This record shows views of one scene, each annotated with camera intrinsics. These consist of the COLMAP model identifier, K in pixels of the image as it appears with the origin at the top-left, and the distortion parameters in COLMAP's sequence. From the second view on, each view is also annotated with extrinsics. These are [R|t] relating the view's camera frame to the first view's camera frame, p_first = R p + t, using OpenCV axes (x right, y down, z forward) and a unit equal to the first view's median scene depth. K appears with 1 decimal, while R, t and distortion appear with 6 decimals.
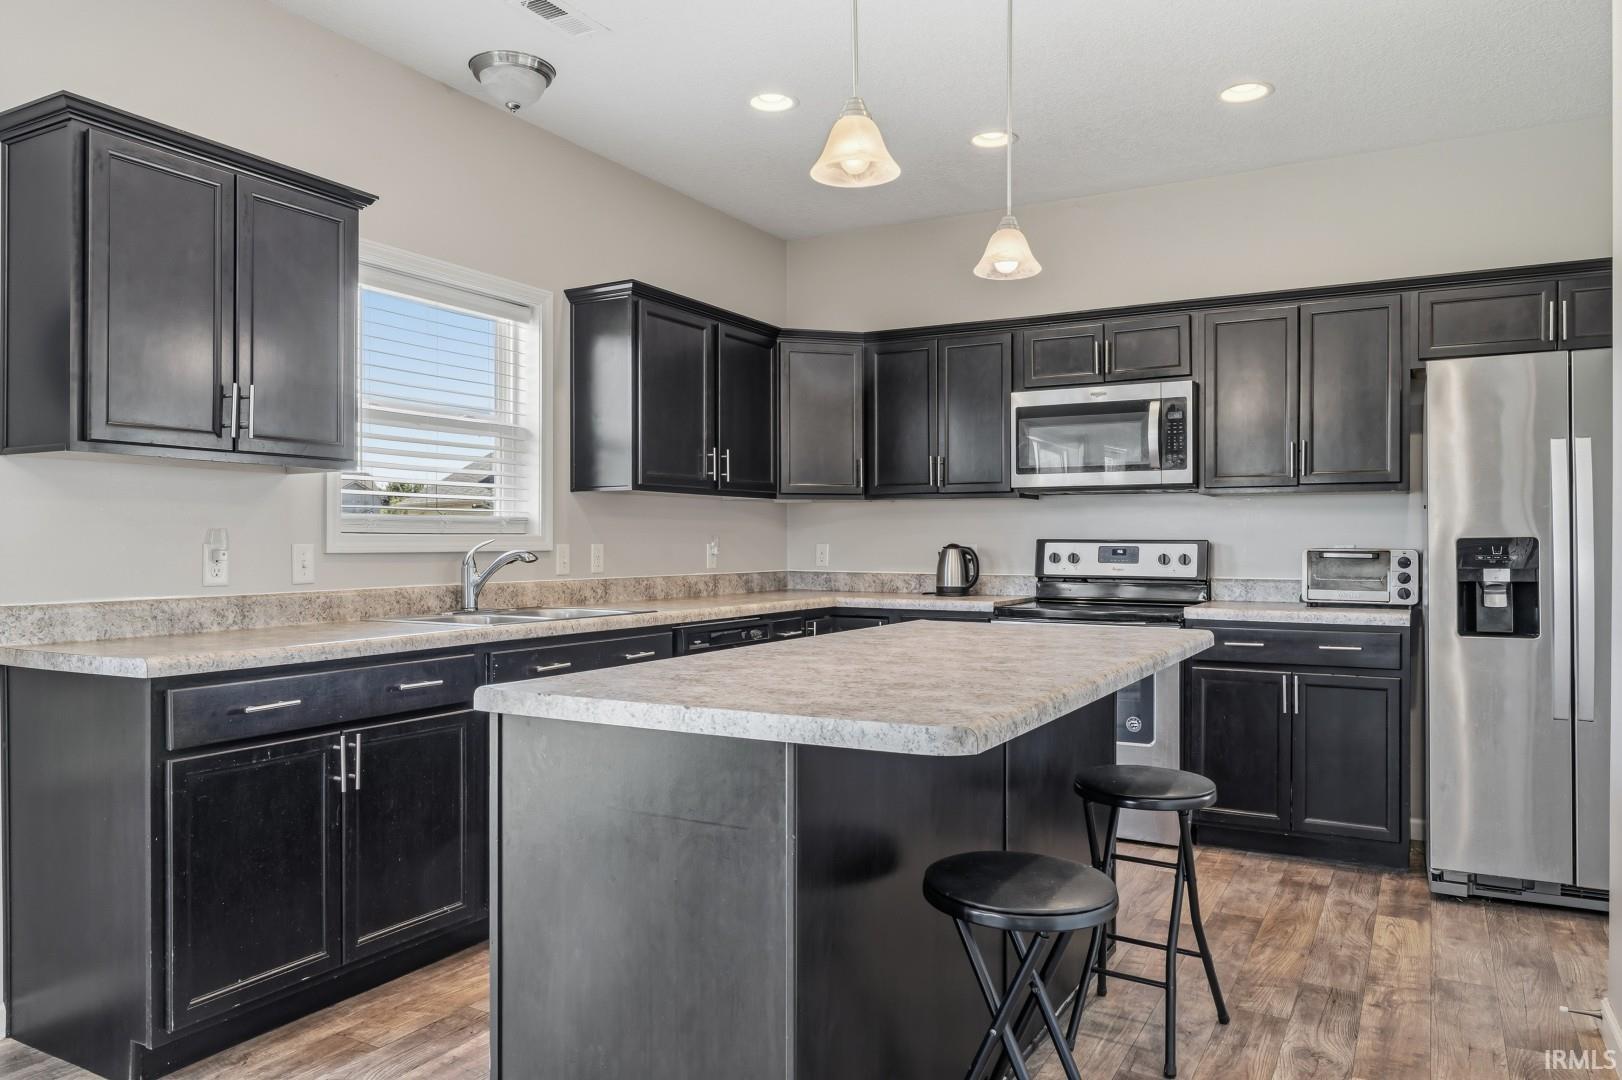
lens RADIAL K [[1068.0, 0, 758.9], [0, 1068.0, 544.4], [0, 0, 1]] dist [-0.081543, 0.032831]
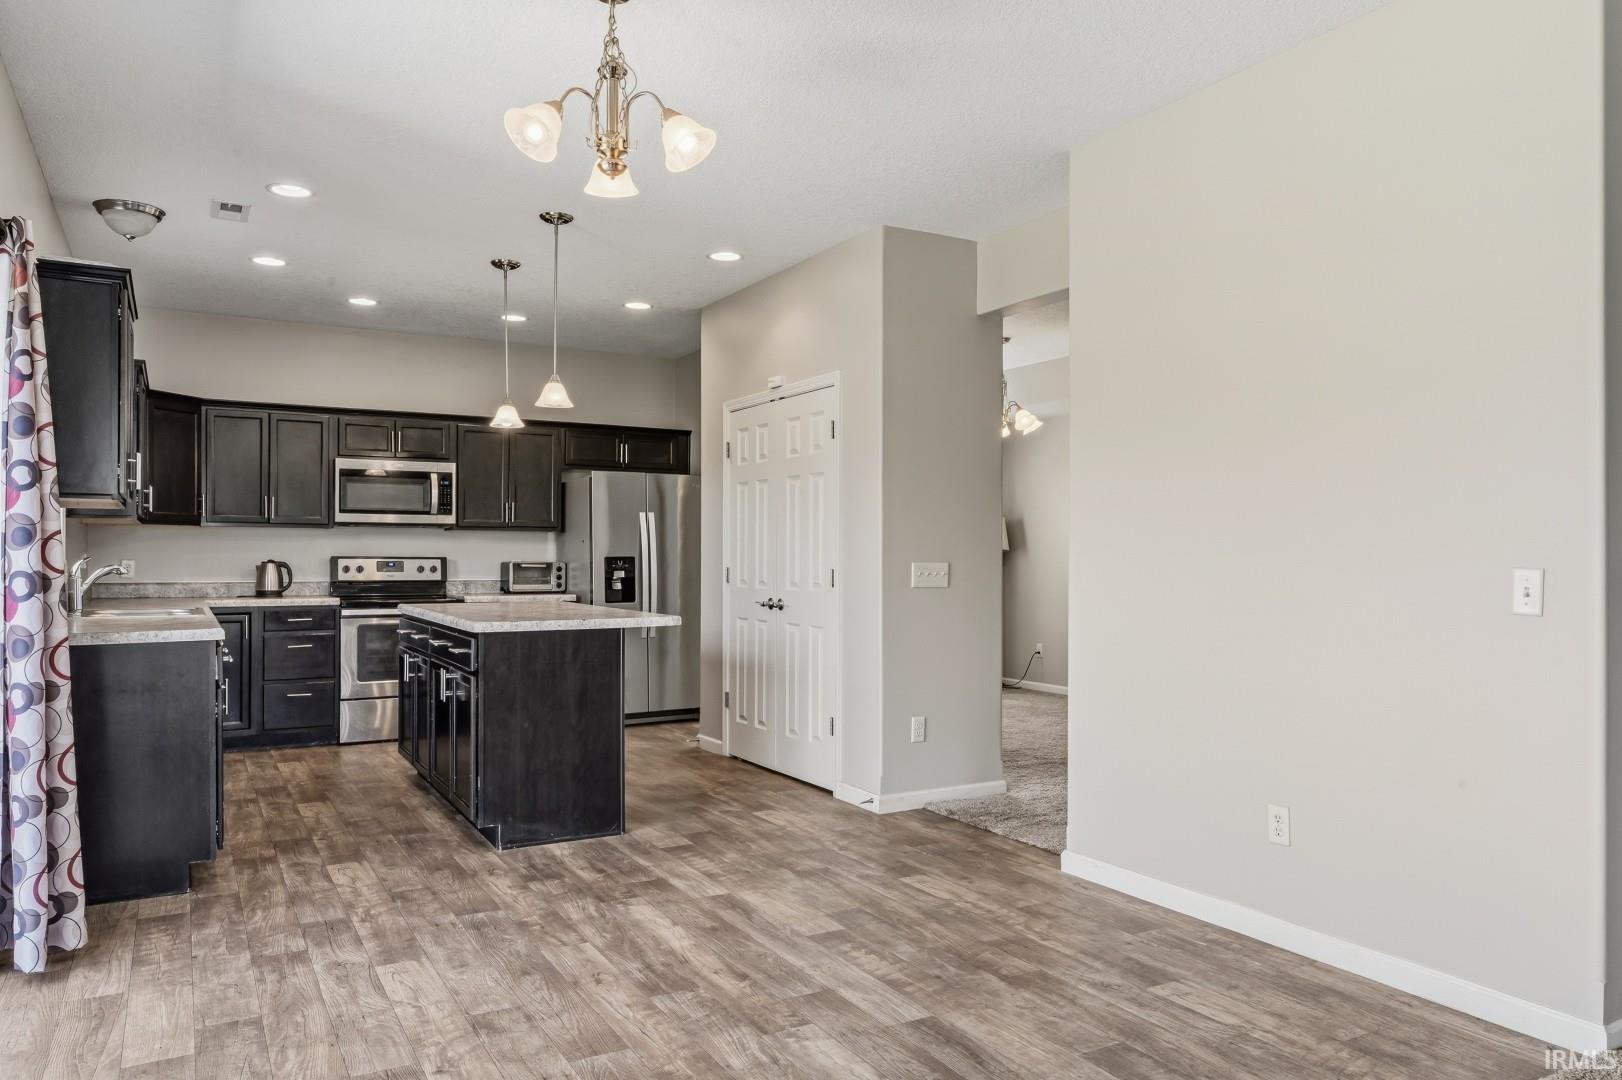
lens RADIAL K [[1123.9, 0, 780.9], [0, 1123.9, 539.7], [0, 0, 1]] dist [0.076720, 0.000068]
pose [[0.490672, 0.013619, 0.871238, -0.837538], [-0.000880, 0.999885, -0.015134, -0.004906], [-0.871344, 0.006660, 0.490628, -0.318603]]
